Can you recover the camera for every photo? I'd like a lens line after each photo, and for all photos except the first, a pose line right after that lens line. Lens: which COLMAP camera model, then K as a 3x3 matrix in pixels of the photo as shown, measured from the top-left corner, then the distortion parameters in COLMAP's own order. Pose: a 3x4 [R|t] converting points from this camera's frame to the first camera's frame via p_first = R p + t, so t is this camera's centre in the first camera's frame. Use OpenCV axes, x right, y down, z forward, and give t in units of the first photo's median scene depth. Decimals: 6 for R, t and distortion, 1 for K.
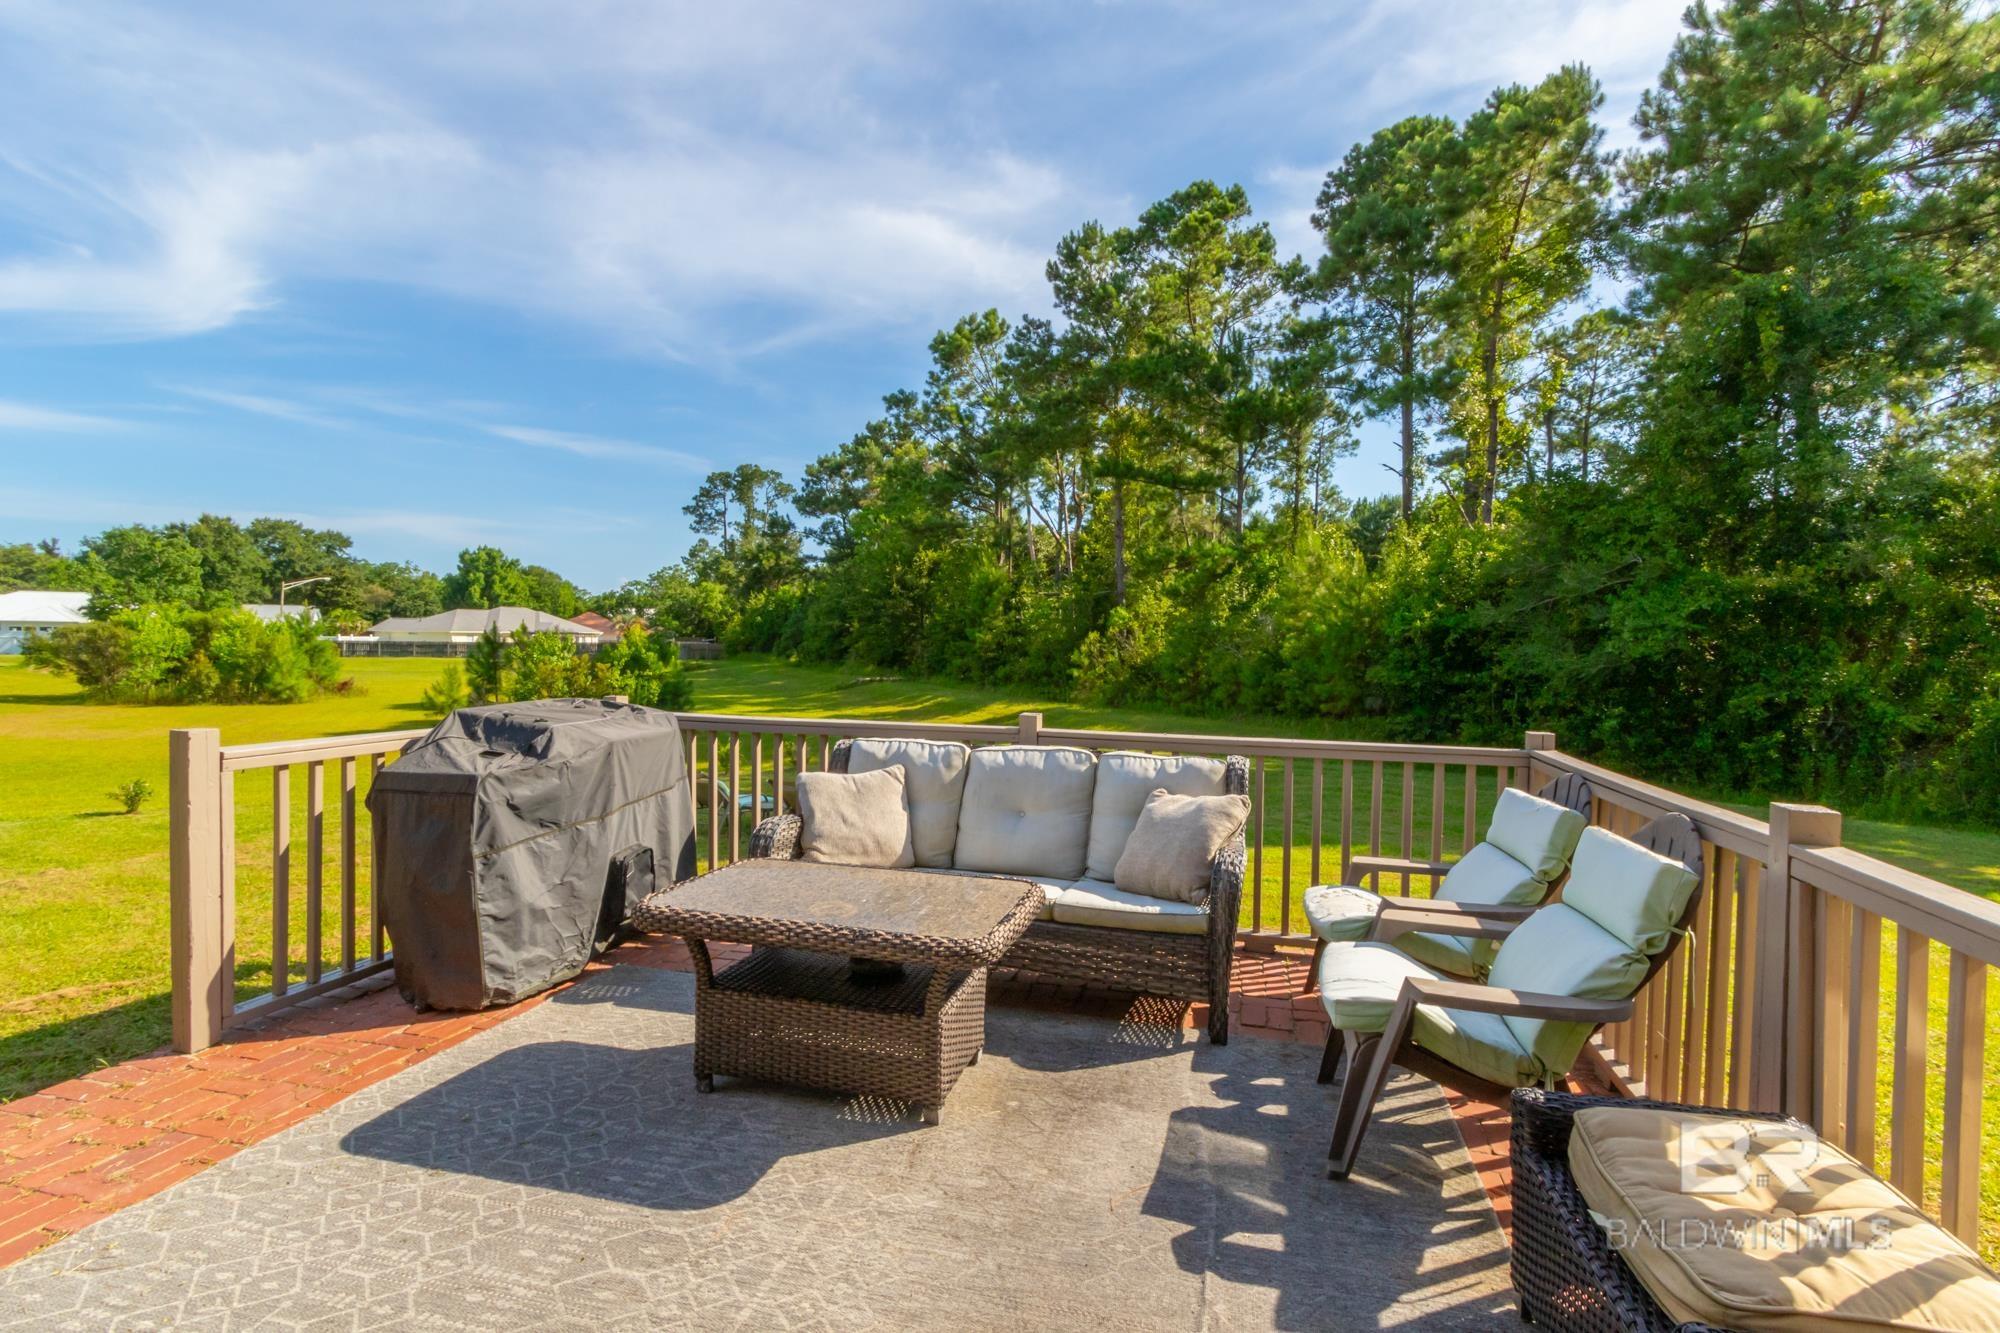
lens RADIAL K [[936.2, 0, 1028.2], [0, 936.2, 667.5], [0, 0, 1]] dist [0.003490, 0.000150]
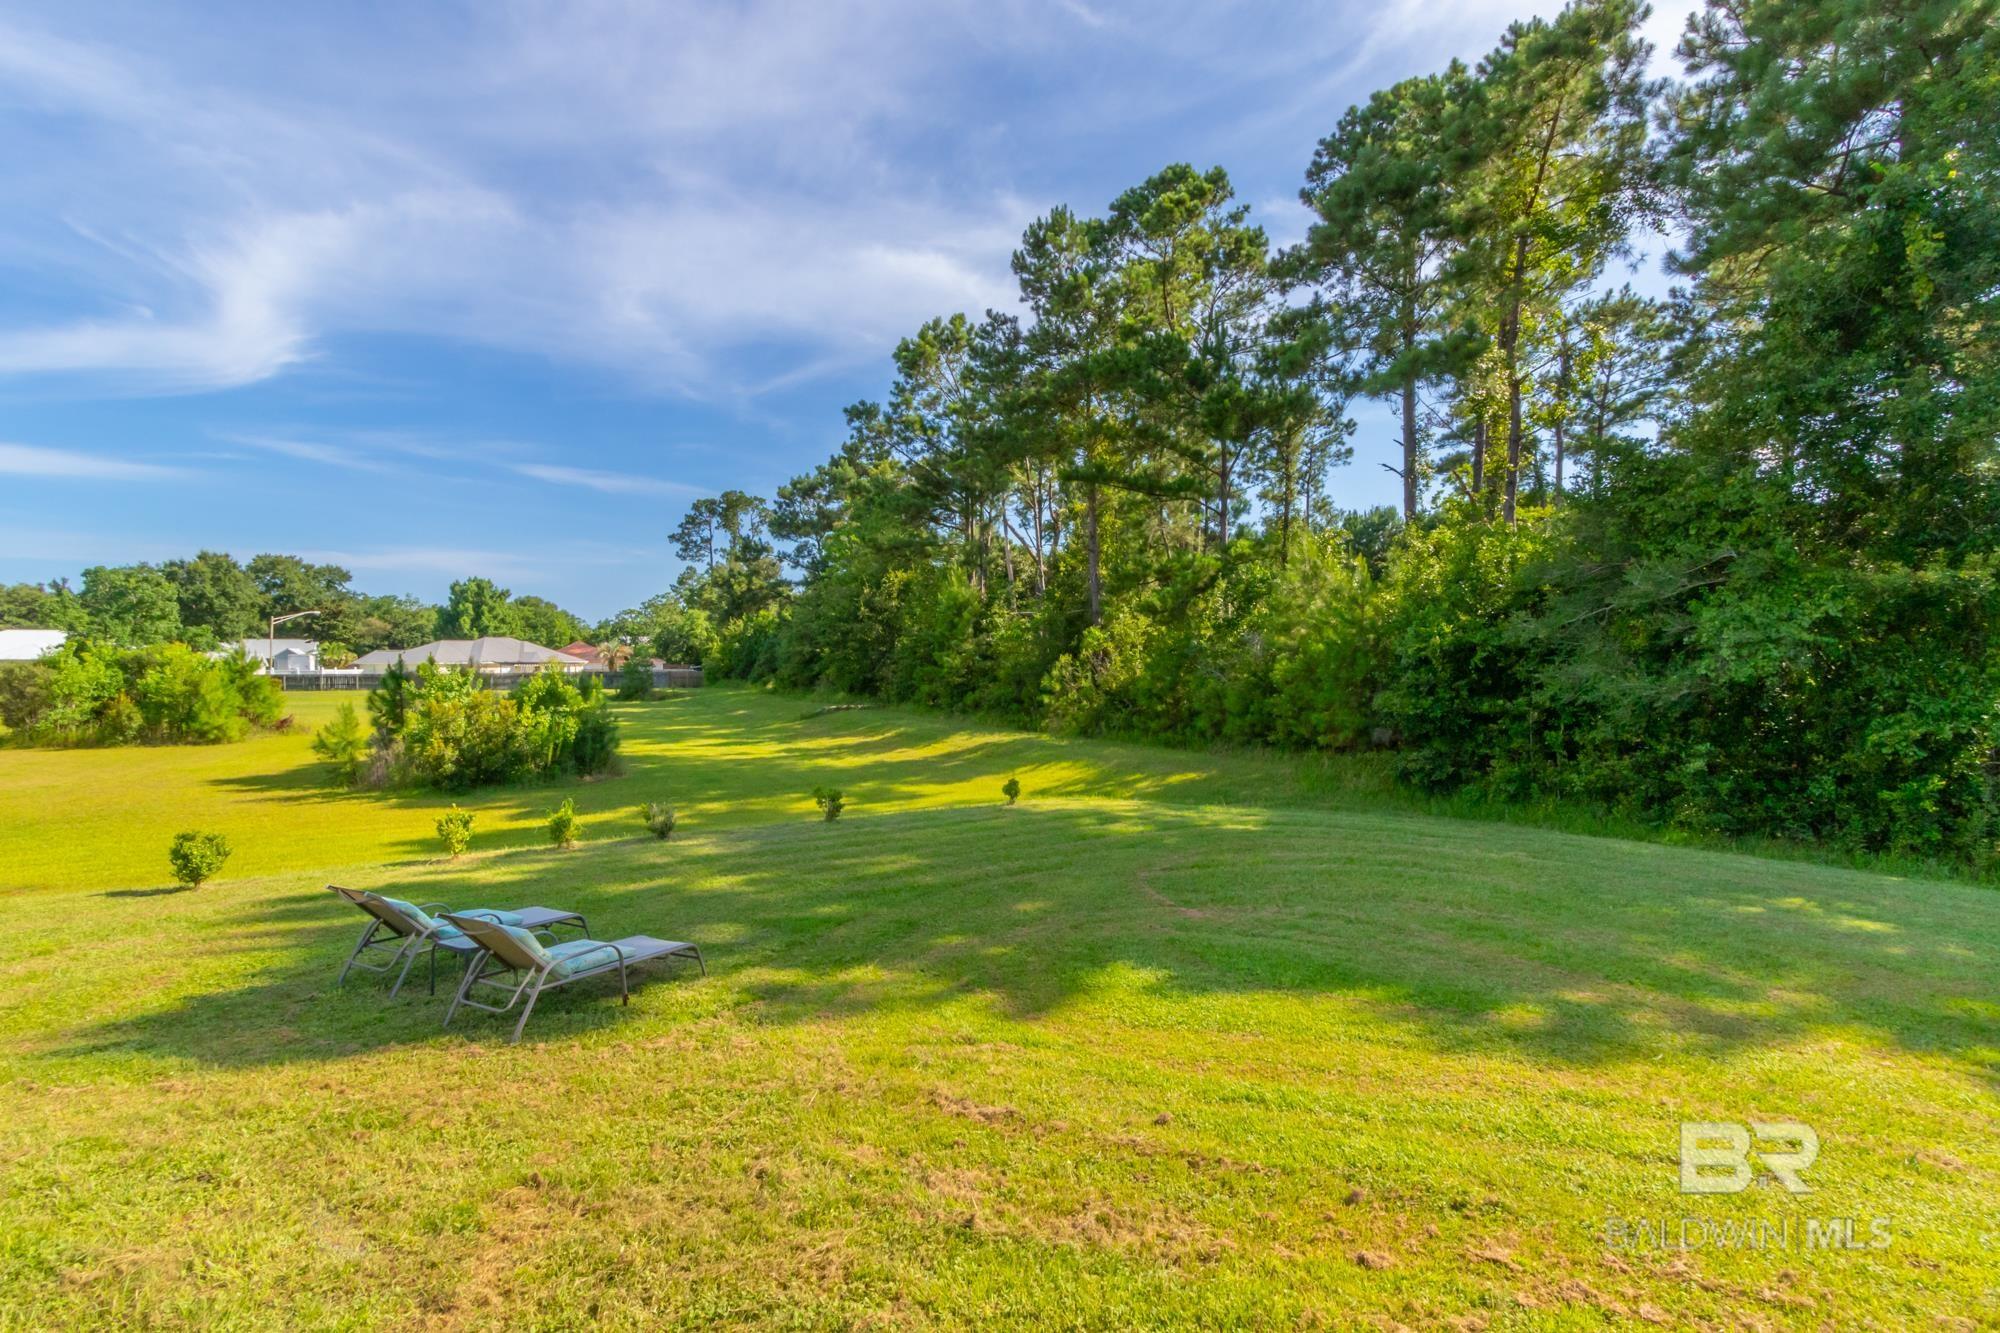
lens RADIAL K [[913.4, 0, 989.3], [0, 913.4, 684.3], [0, 0, 1]] dist [0.010469, -0.006094]
pose [[0.999050, -0.014820, -0.040970, 0.032224], [0.014659, 0.999884, -0.004218, -0.006345], [0.041028, 0.003614, 0.999151, 0.105325]]
